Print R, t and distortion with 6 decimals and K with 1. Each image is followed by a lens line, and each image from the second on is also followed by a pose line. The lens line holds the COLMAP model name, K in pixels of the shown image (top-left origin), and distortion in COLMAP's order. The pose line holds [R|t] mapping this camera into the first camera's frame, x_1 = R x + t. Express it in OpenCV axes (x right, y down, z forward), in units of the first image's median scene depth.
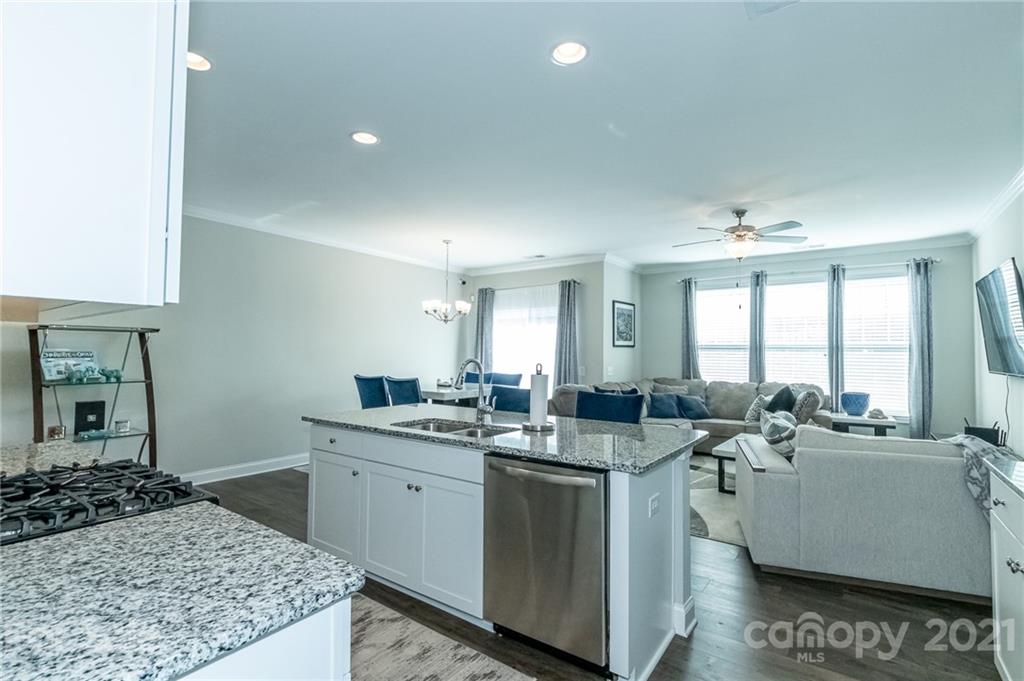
lens RADIAL K [[477.0, 0, 508.1], [0, 477.0, 340.6], [0, 0, 1]] dist [0.002479, -0.001658]
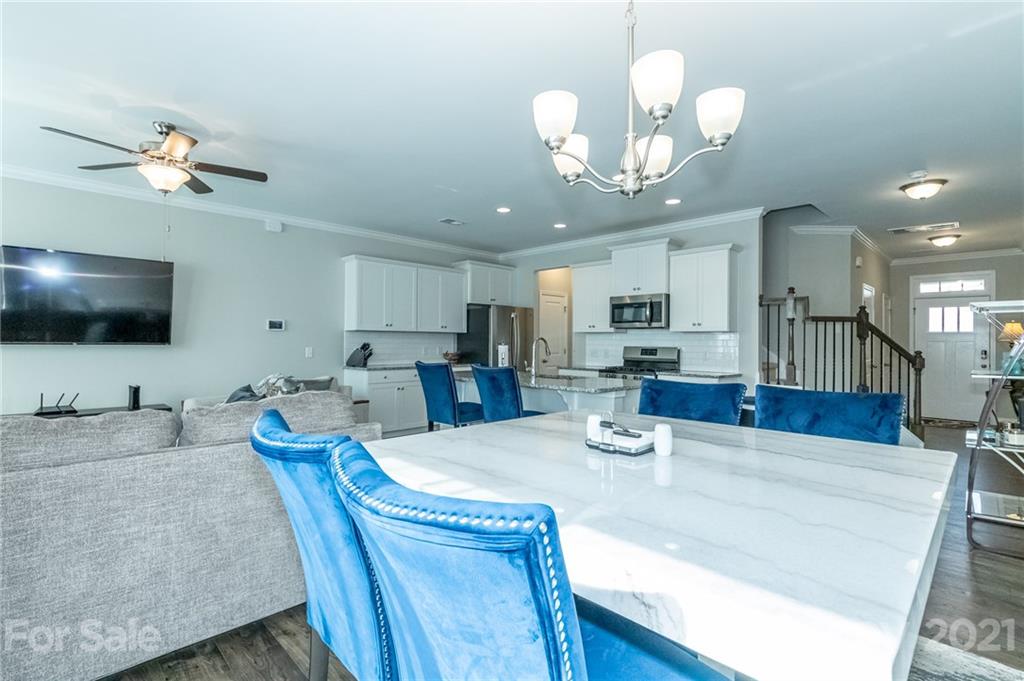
lens RADIAL K [[477.0, 0, 507.3], [0, 477.0, 334.8], [0, 0, 1]] dist [0.002479, -0.001658]
pose [[-0.987473, -0.015040, 0.157067, -0.097850], [-0.021167, 0.999076, -0.037411, 0.041382], [-0.156359, -0.040267, -0.986879, 1.159797]]
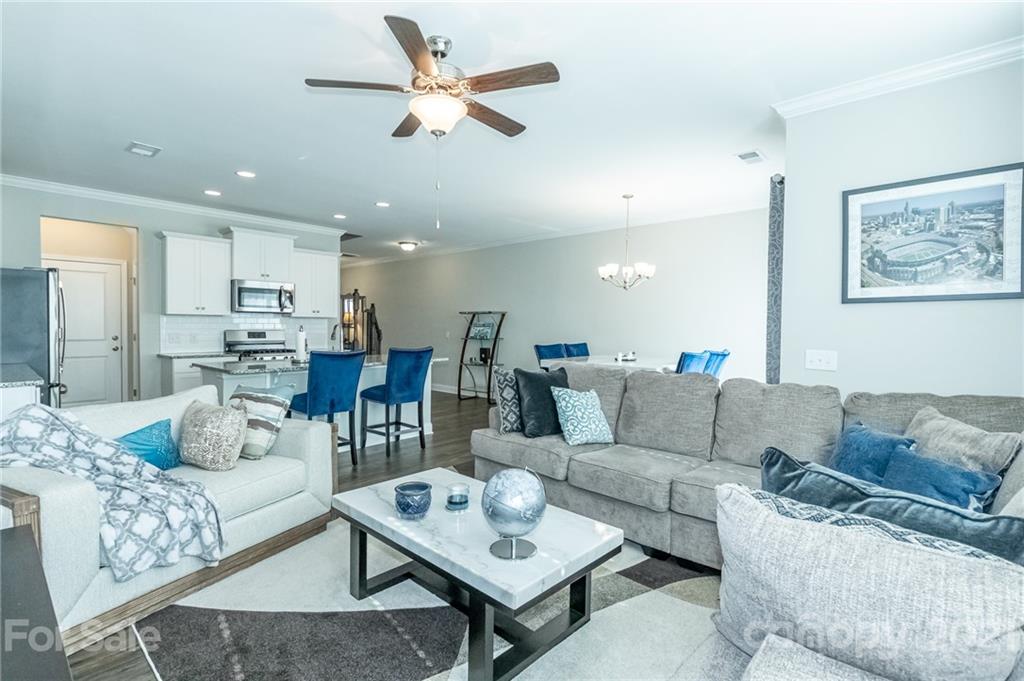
lens RADIAL K [[477.0, 0, 510.1], [0, 477.0, 336.3], [0, 0, 1]] dist [0.002479, -0.001658]
pose [[-0.101608, 0.011218, -0.994761, 0.723743], [0.016929, 0.999811, 0.009546, 0.036431], [0.994680, -0.015870, -0.101778, 0.811861]]
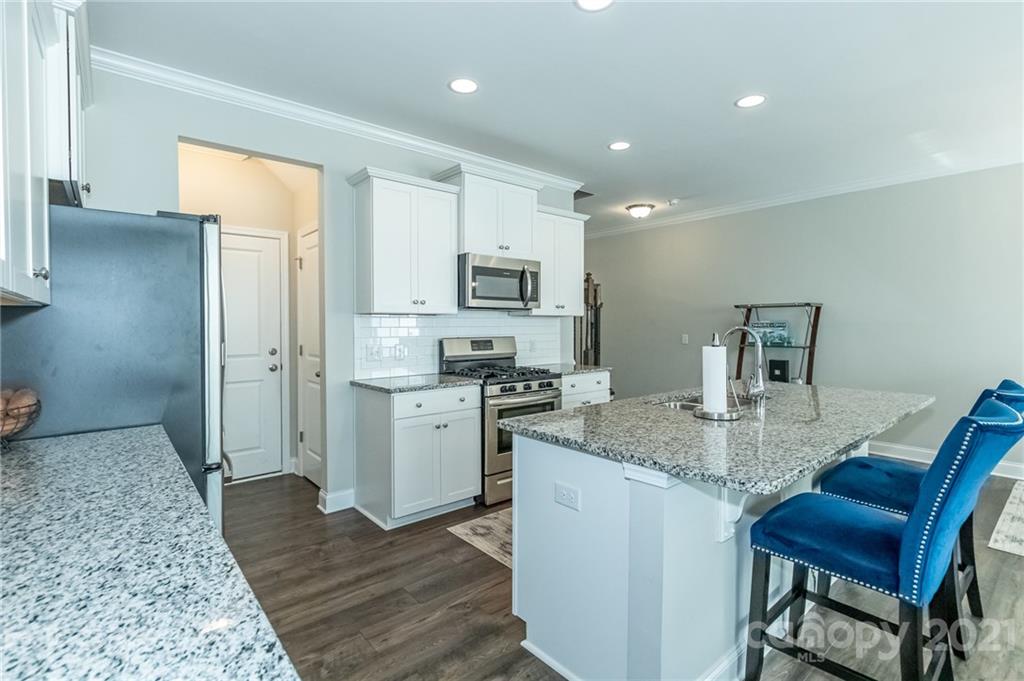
lens RADIAL K [[477.0, 0, 511.0], [0, 477.0, 328.1], [0, 0, 1]] dist [0.002479, -0.001658]
pose [[-0.233086, -0.000199, -0.972456, 0.372086], [0.025967, 0.999642, -0.006428, 0.016524], [0.972109, -0.026750, -0.232997, 0.358907]]
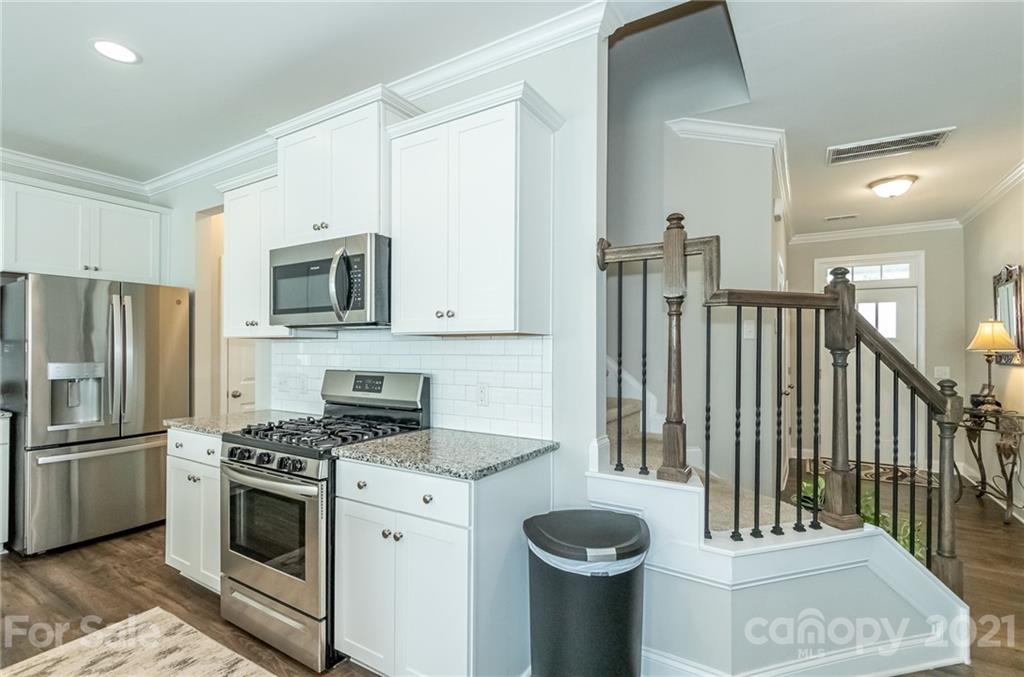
lens RADIAL K [[477.0, 0, 509.7], [0, 477.0, 345.2], [0, 0, 1]] dist [0.002479, -0.001658]
pose [[-0.996683, -0.012242, -0.080460, -0.313895], [-0.009326, 0.999290, -0.036513, 0.015186], [0.080849, -0.035641, -0.996089, 0.586450]]
